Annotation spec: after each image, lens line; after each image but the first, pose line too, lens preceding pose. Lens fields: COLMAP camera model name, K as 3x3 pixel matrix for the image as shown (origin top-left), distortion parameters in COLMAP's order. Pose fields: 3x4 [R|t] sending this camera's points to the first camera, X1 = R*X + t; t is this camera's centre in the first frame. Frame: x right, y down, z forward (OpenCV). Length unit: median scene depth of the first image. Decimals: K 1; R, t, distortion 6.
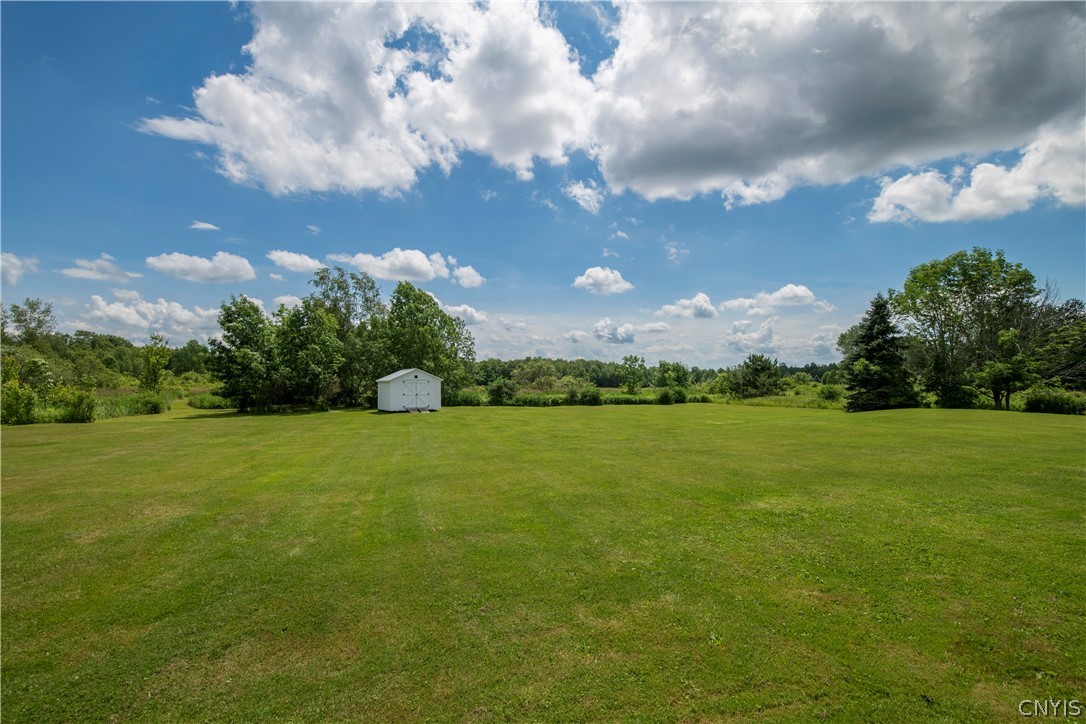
lens RADIAL K [[467.3, 0, 538.1], [0, 467.3, 370.2], [0, 0, 1]] dist [-0.000470, -0.000081]
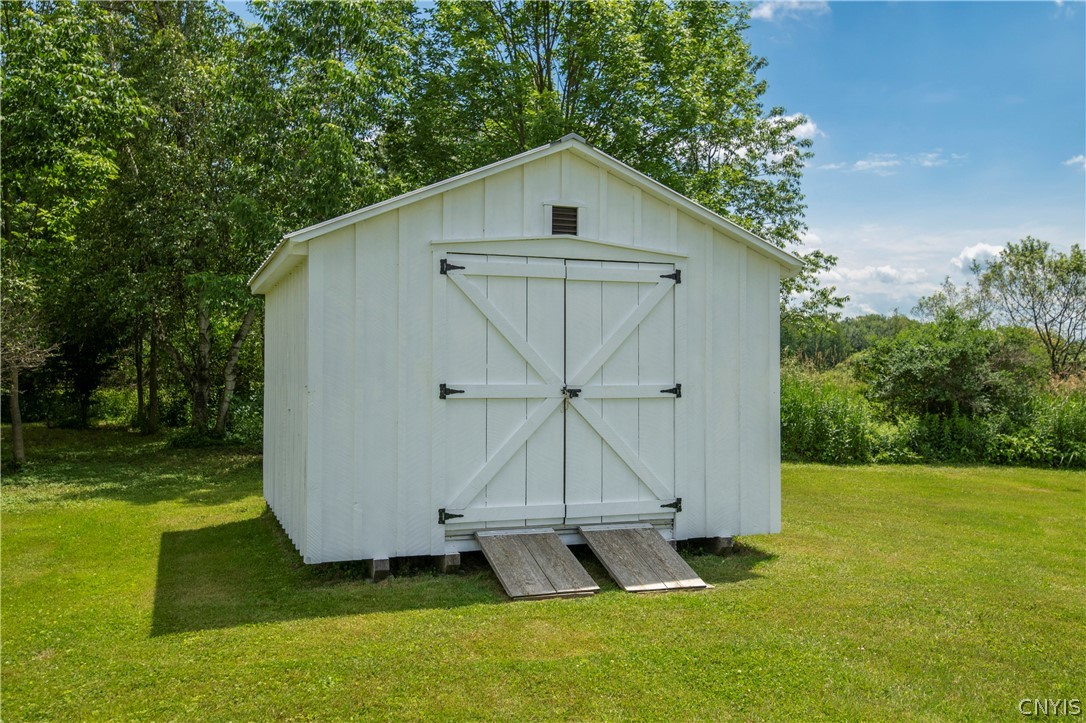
lens RADIAL K [[938.3, 0, 543.1], [0, 938.3, 362.1], [0, 0, 1]] dist [-0.001032, -0.000381]
pose [[0.974264, 0.000678, -0.225407, -0.204458], [0.001441, 0.999956, 0.009240, 0.040125], [0.225404, -0.009327, 0.974221, 0.746830]]
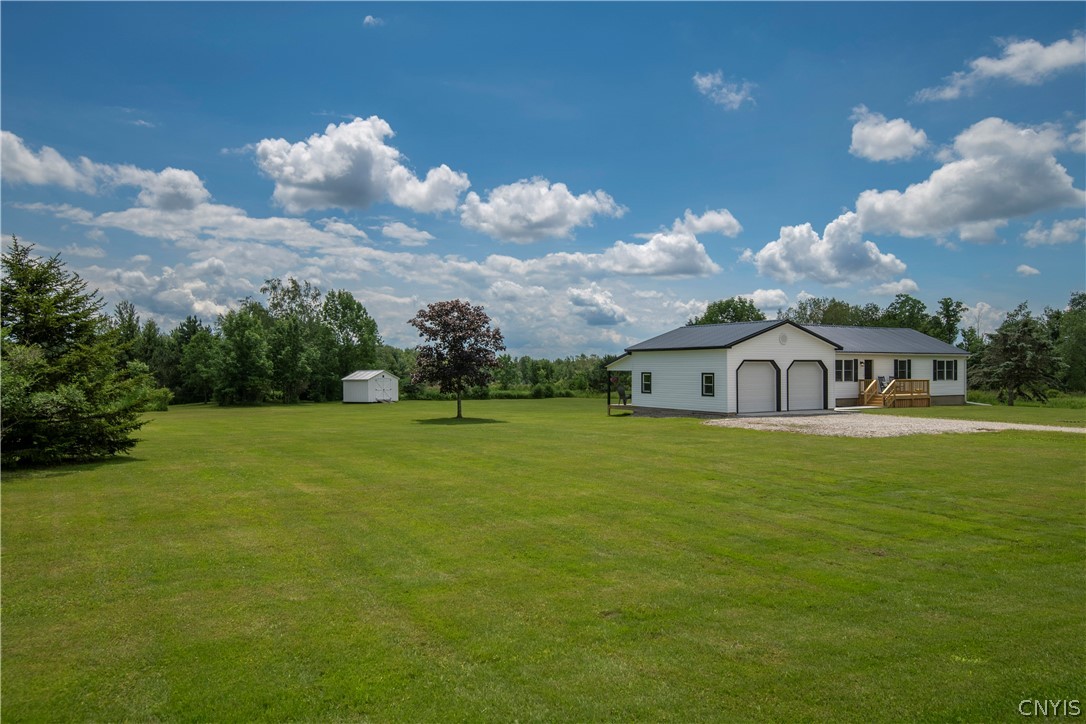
lens RADIAL K [[753.3, 0, 541.9], [0, 753.3, 365.3], [0, 0, 1]] dist [0.005851, 0.000979]
pose [[0.934911, 0.002736, 0.354871, -0.525555], [-0.006067, 0.999947, 0.008275, -0.030907], [-0.354829, -0.009890, 0.934879, -0.990676]]
